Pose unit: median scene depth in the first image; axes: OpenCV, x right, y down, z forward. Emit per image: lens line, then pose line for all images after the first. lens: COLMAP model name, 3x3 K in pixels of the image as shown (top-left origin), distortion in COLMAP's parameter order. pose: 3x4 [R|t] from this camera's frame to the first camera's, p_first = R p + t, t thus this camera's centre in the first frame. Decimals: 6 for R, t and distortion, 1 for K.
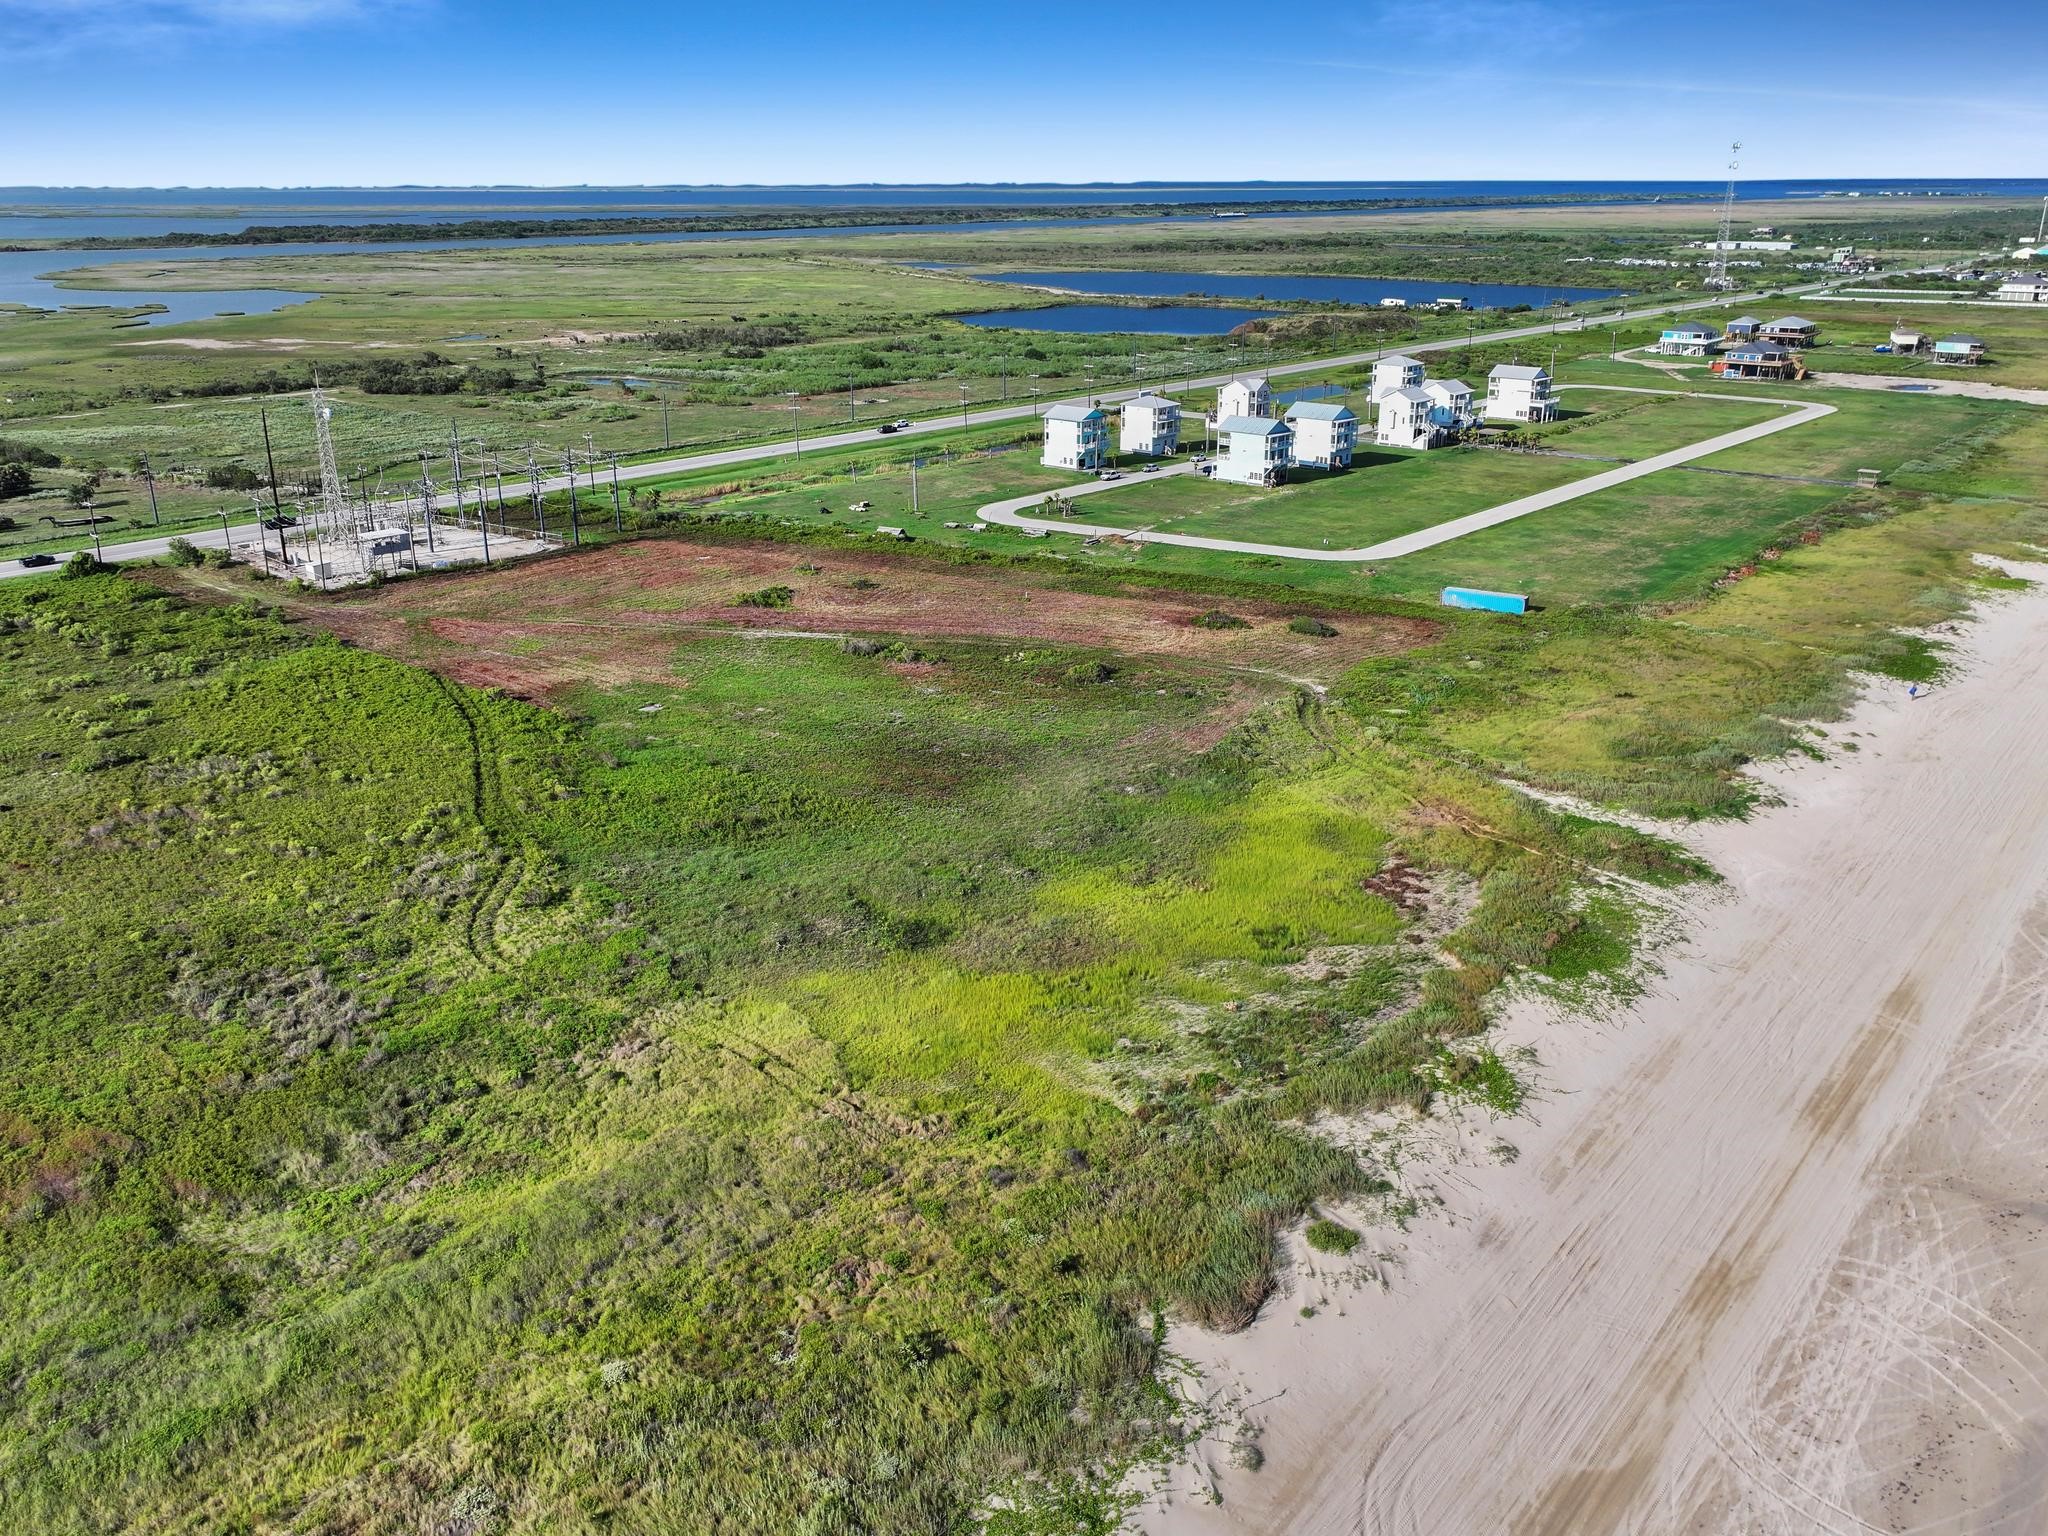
lens RADIAL K [[1637.8, 0, 1024.0], [0, 1637.8, 768.0], [0, 0, 1]] dist [-0.004840, -0.004070]
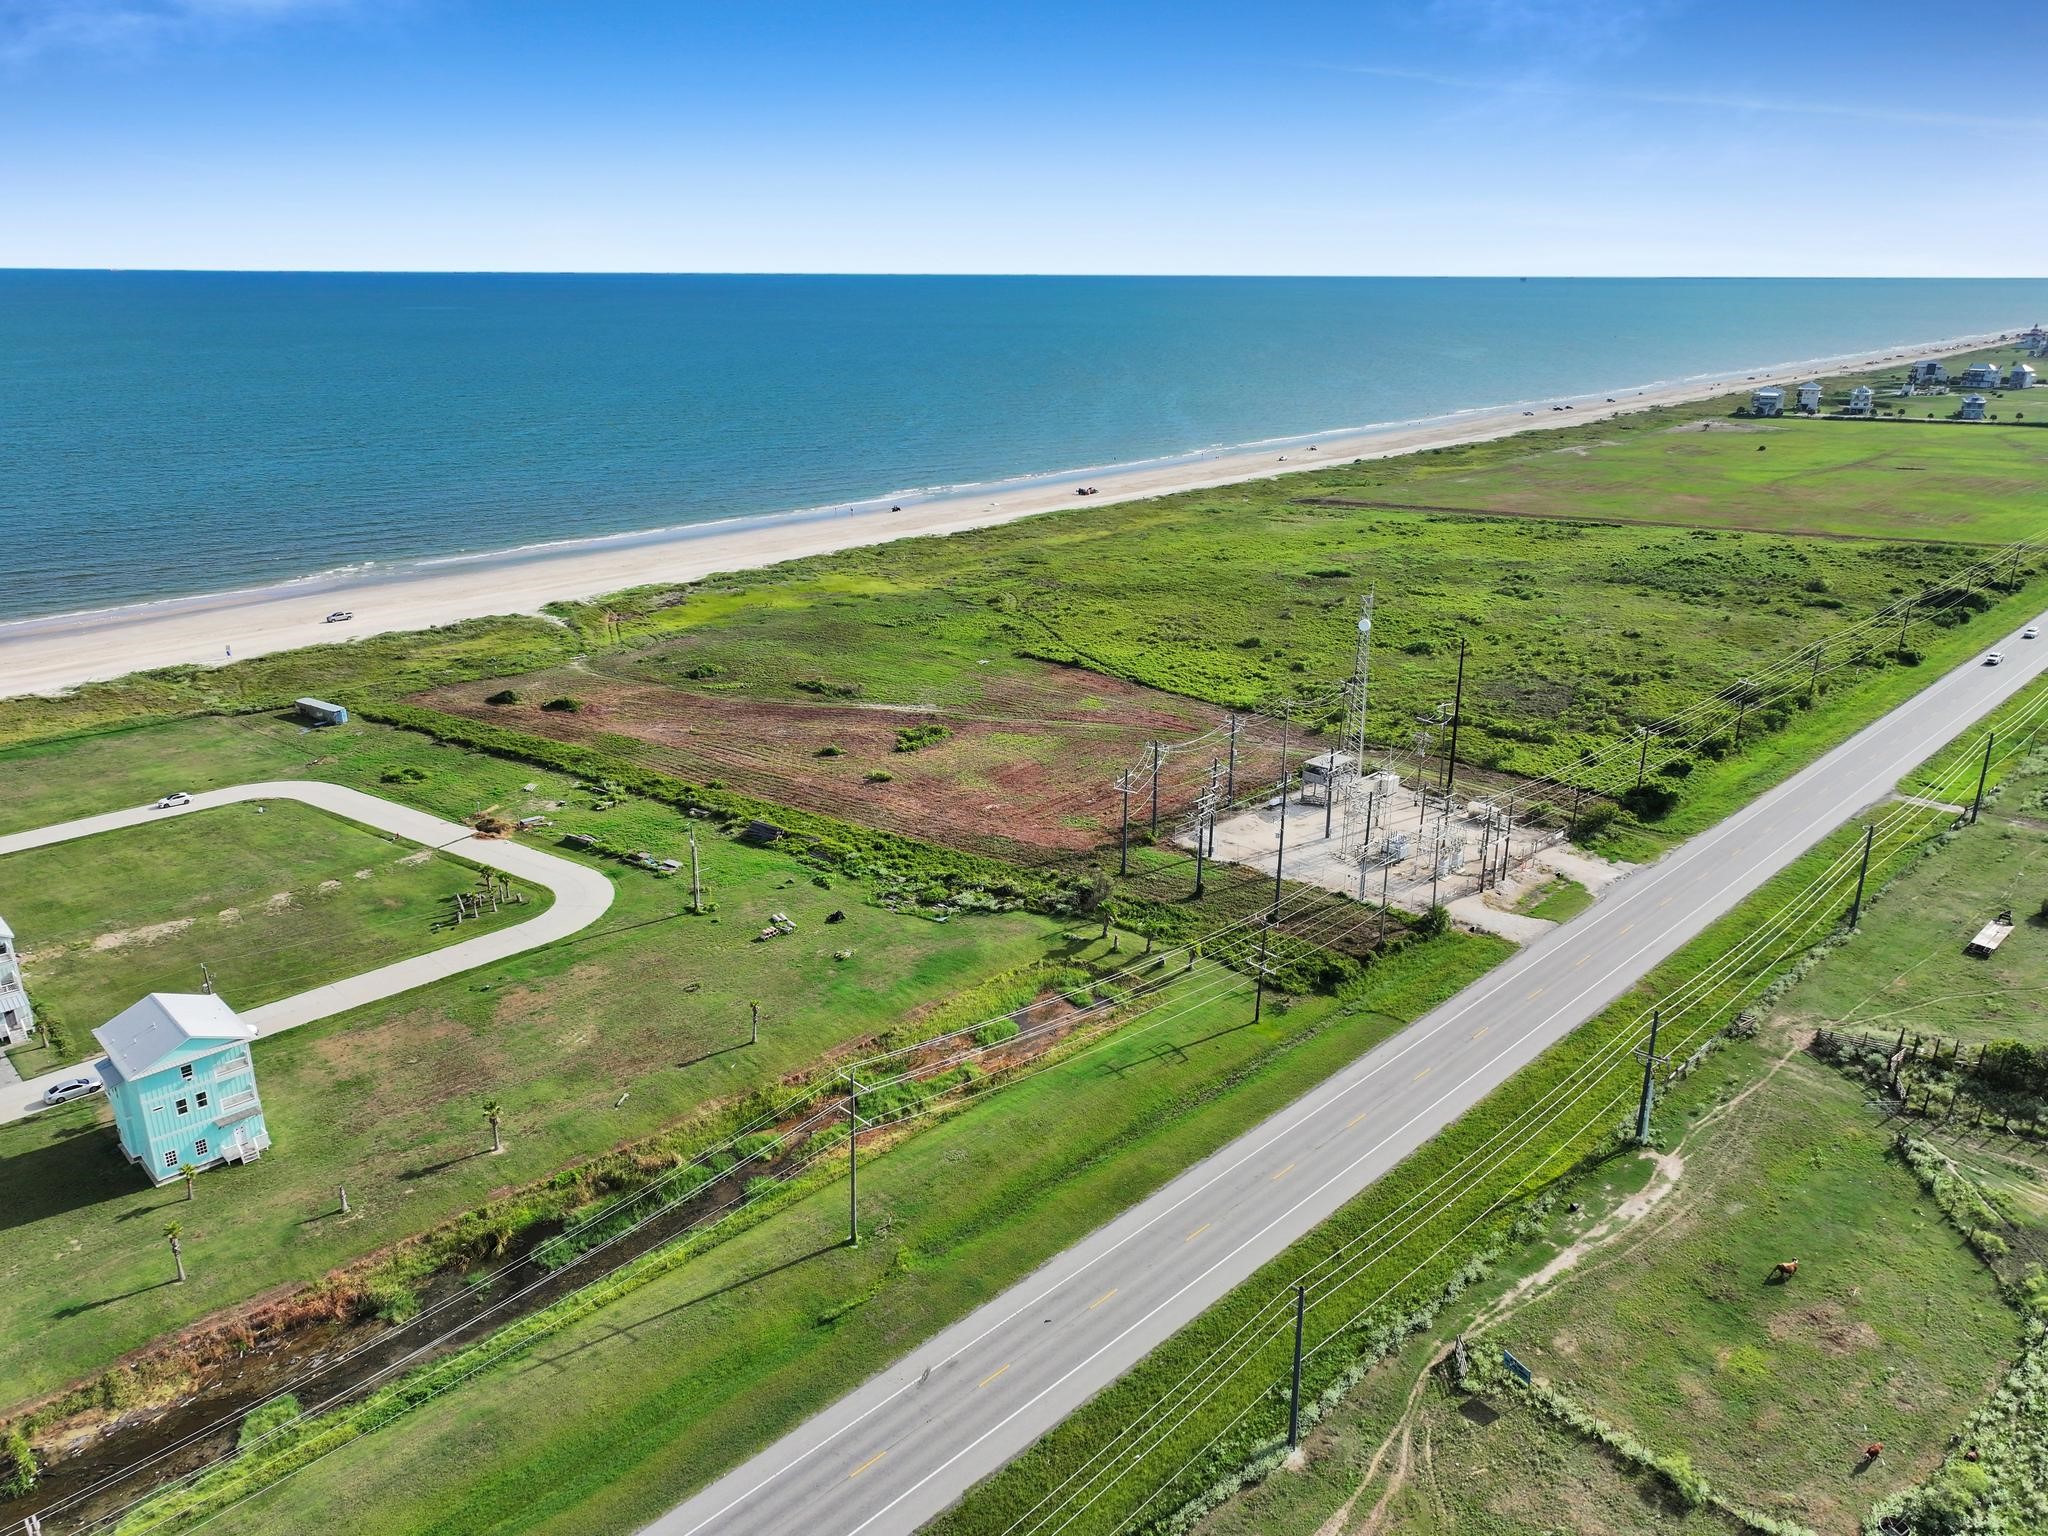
lens RADIAL K [[1453.2, 0, 1024.0], [0, 1453.2, 768.0], [0, 0, 1]] dist [0.002484, 0.000416]
pose [[-0.997537, -0.024806, 0.065602, -0.439836], [0.021284, 0.784178, 0.620170, -1.045414], [-0.066828, 0.620040, -0.781719, 2.657192]]
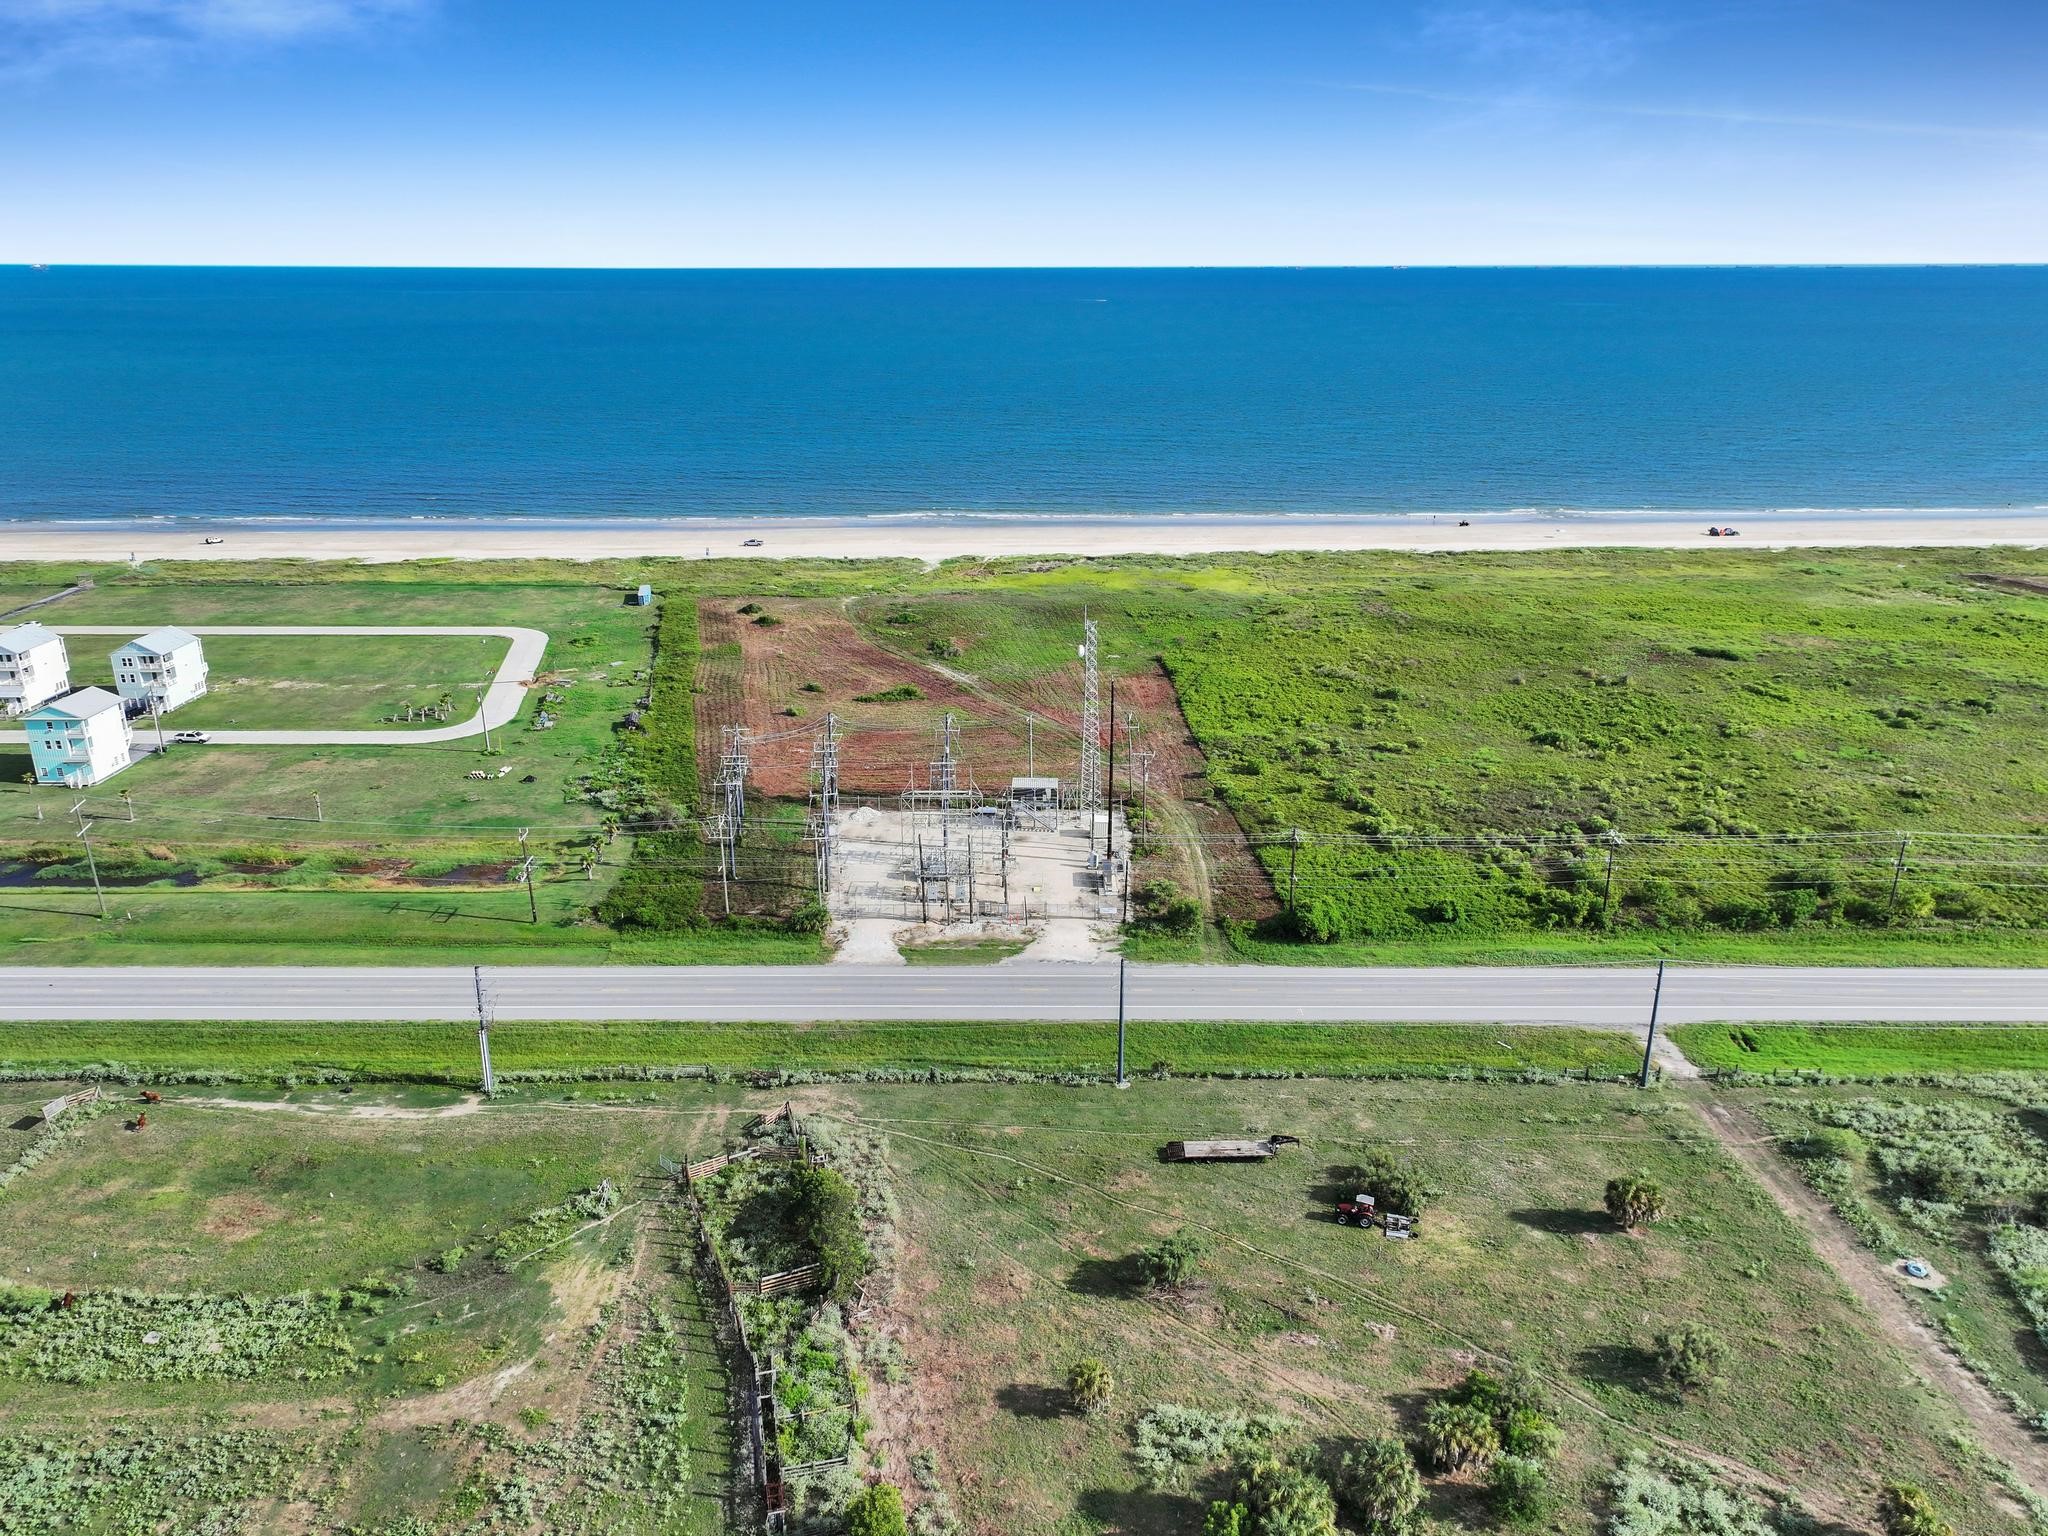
lens RADIAL K [[1453.2, 0, 1024.0], [0, 1453.2, 768.0], [0, 0, 1]] dist [0.002484, 0.000416]
pose [[-0.652652, -0.245542, 0.716766, -1.536072], [0.255019, 0.819638, 0.512990, -0.899127], [-0.713450, 0.517593, -0.472321, 2.210713]]
